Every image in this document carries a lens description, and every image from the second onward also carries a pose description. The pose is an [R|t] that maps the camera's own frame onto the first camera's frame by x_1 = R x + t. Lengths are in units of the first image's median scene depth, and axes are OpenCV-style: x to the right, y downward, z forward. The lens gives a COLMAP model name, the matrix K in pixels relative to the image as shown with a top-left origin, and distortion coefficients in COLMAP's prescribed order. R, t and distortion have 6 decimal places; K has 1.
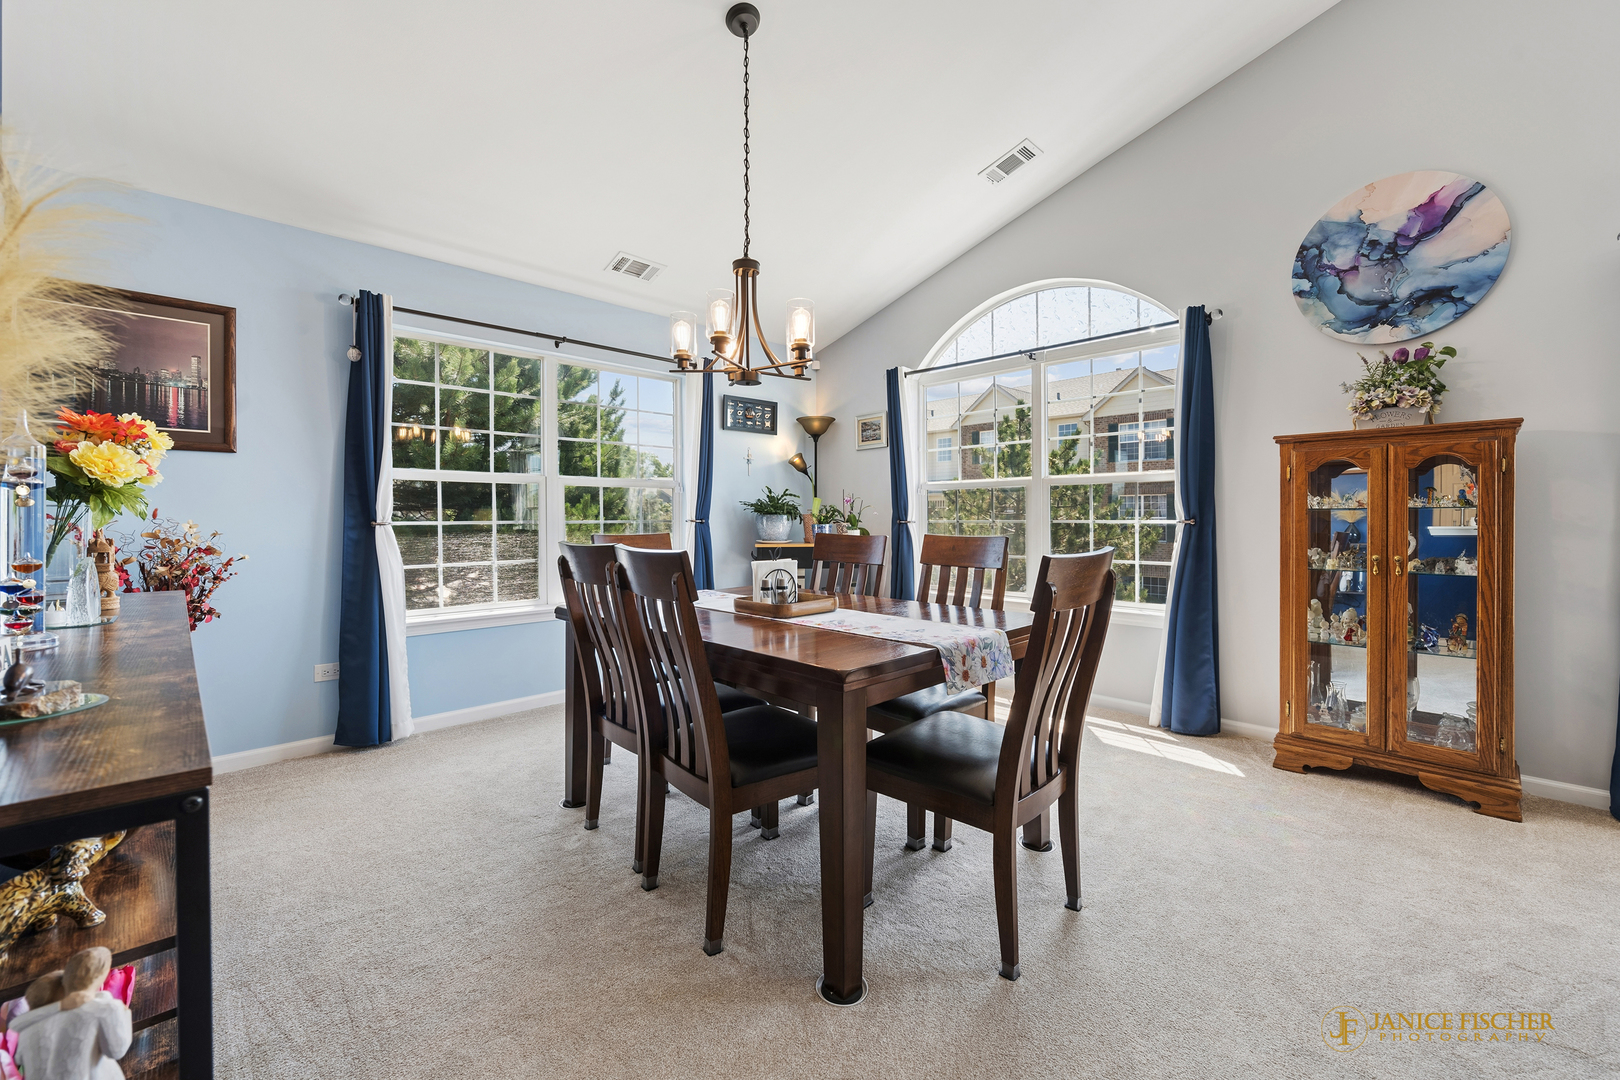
lens RADIAL K [[655.6, 0, 814.5], [0, 655.6, 520.5], [0, 0, 1]] dist [-0.000530, -0.000369]
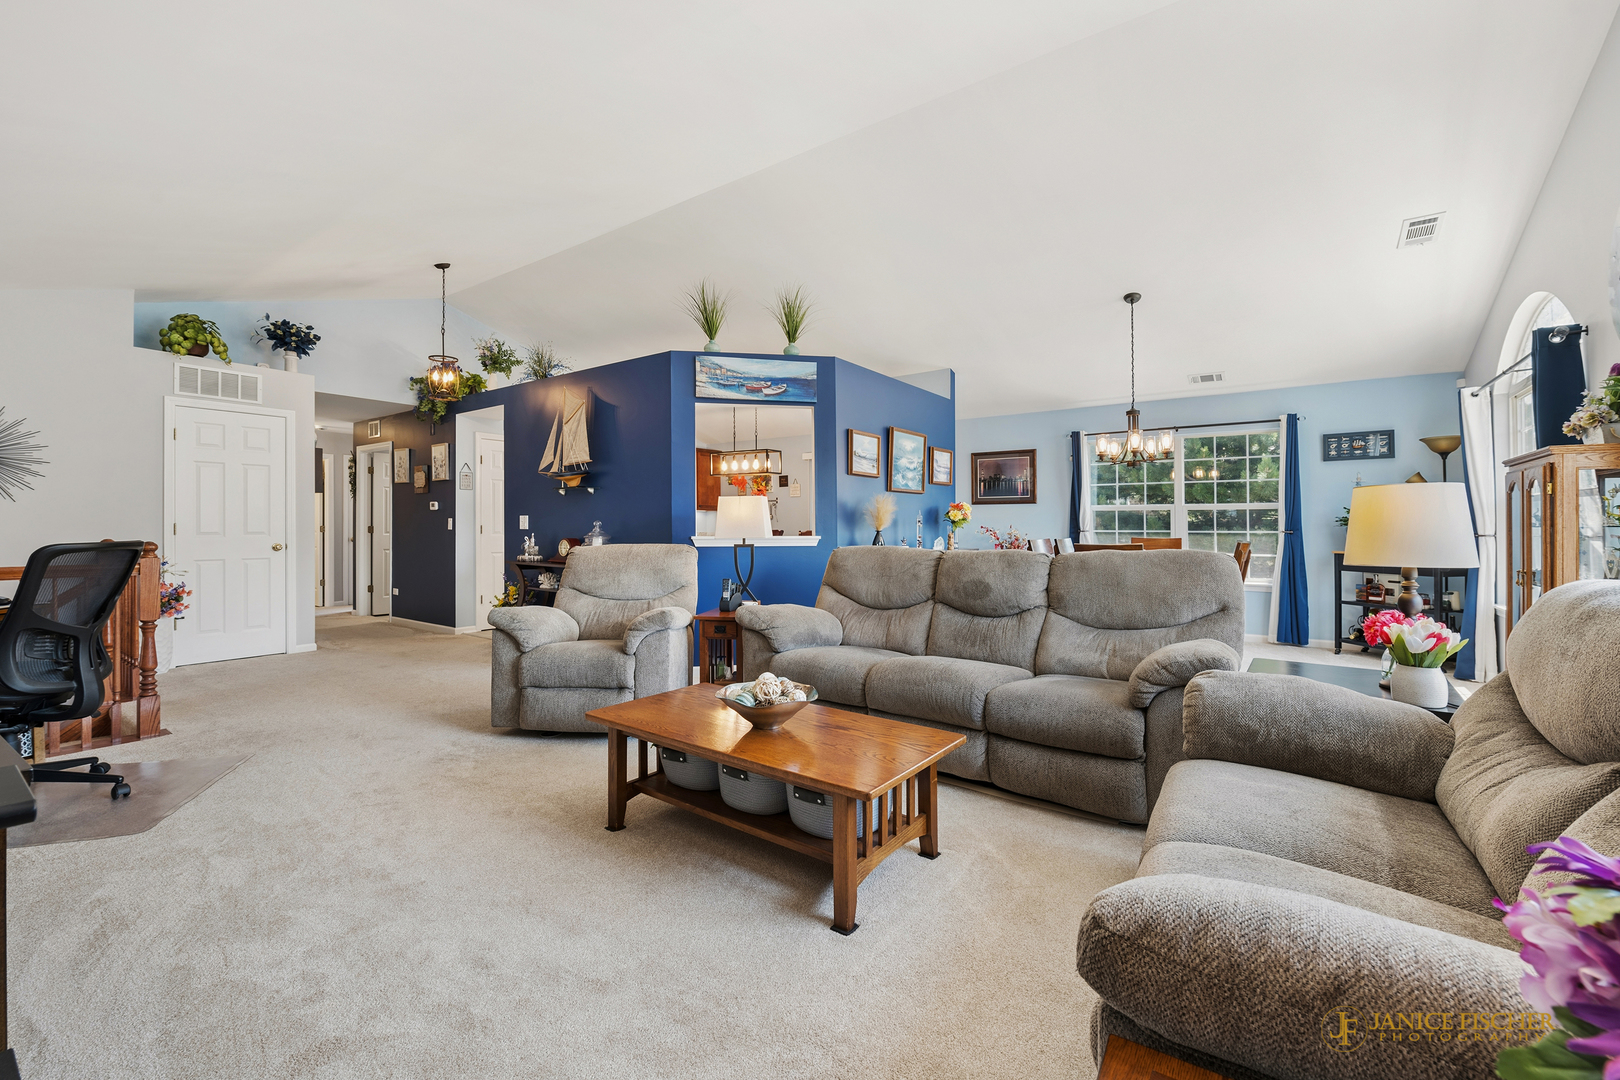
lens RADIAL K [[655.6, 0, 814.5], [0, 655.6, 520.5], [0, 0, 1]] dist [-0.000530, -0.000369]
pose [[0.172612, -0.005185, -0.984976, 0.936436], [-0.008266, 0.999943, -0.006712, -0.006370], [0.984955, 0.009300, 0.172559, -0.199377]]
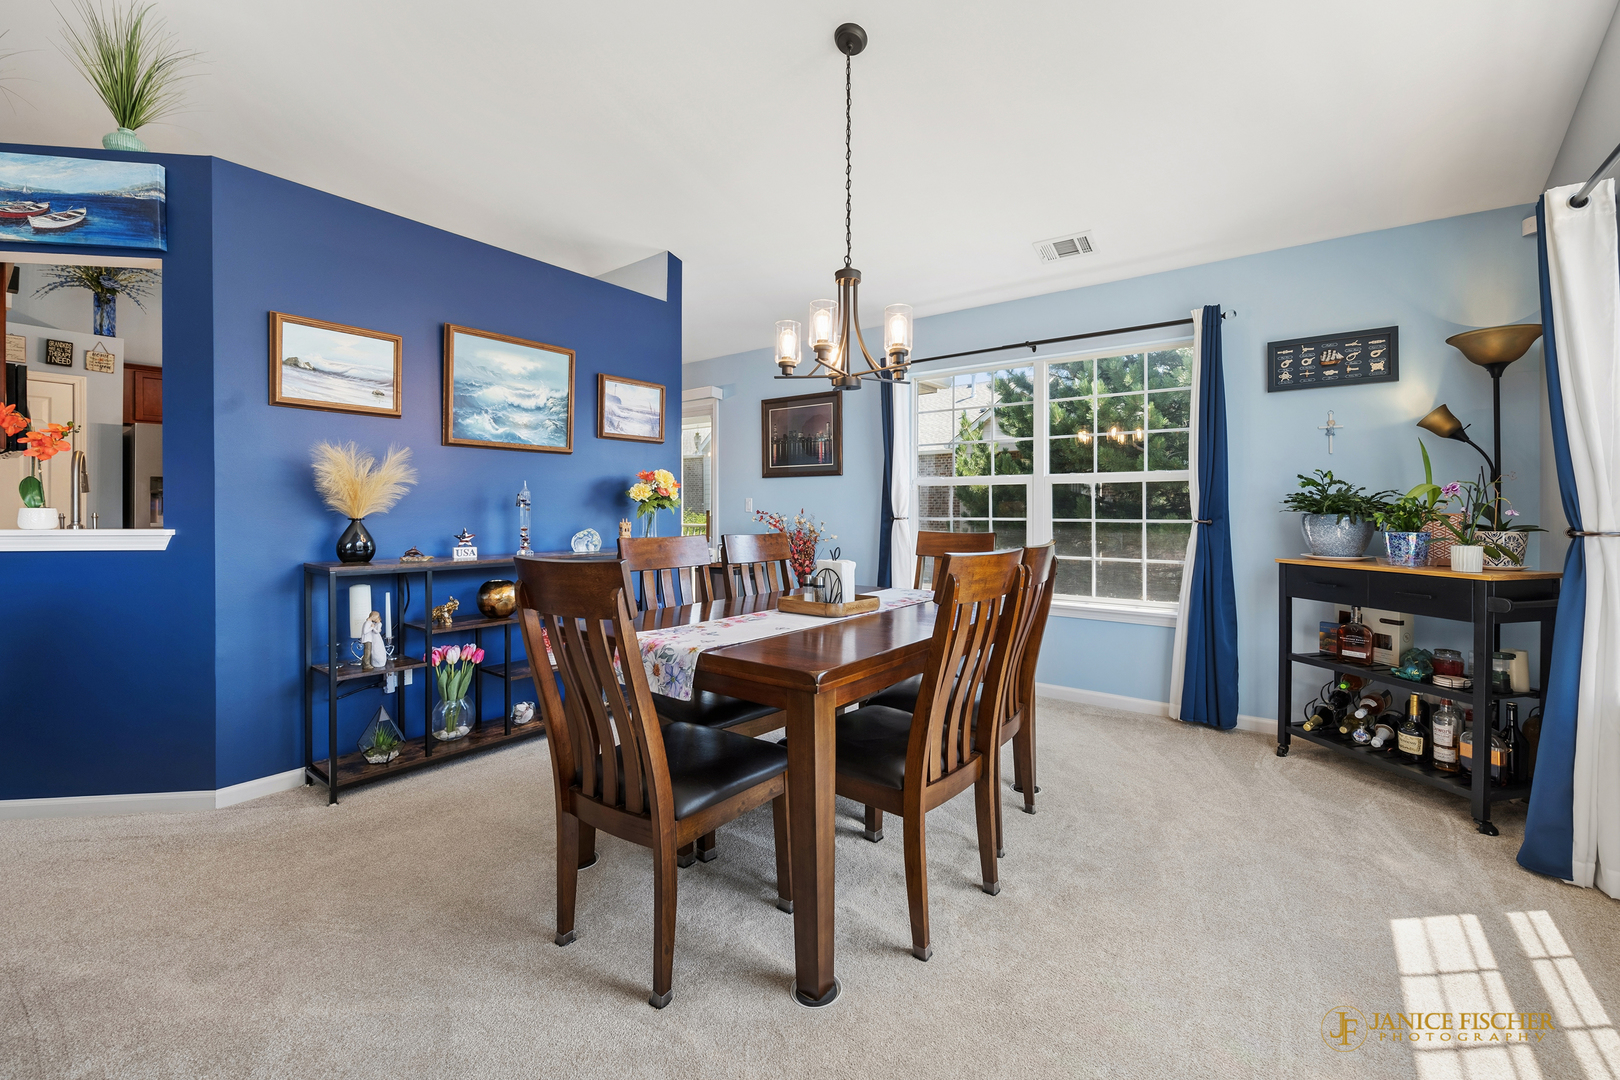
lens RADIAL K [[651.2, 0, 821.8], [0, 651.2, 513.5], [0, 0, 1]] dist [0.011612, -0.009220]
pose [[0.158434, 0.008694, -0.987331, 0.470238], [-0.010001, 0.999924, 0.007200, -0.009068], [0.987319, 0.008733, 0.158509, 0.410046]]
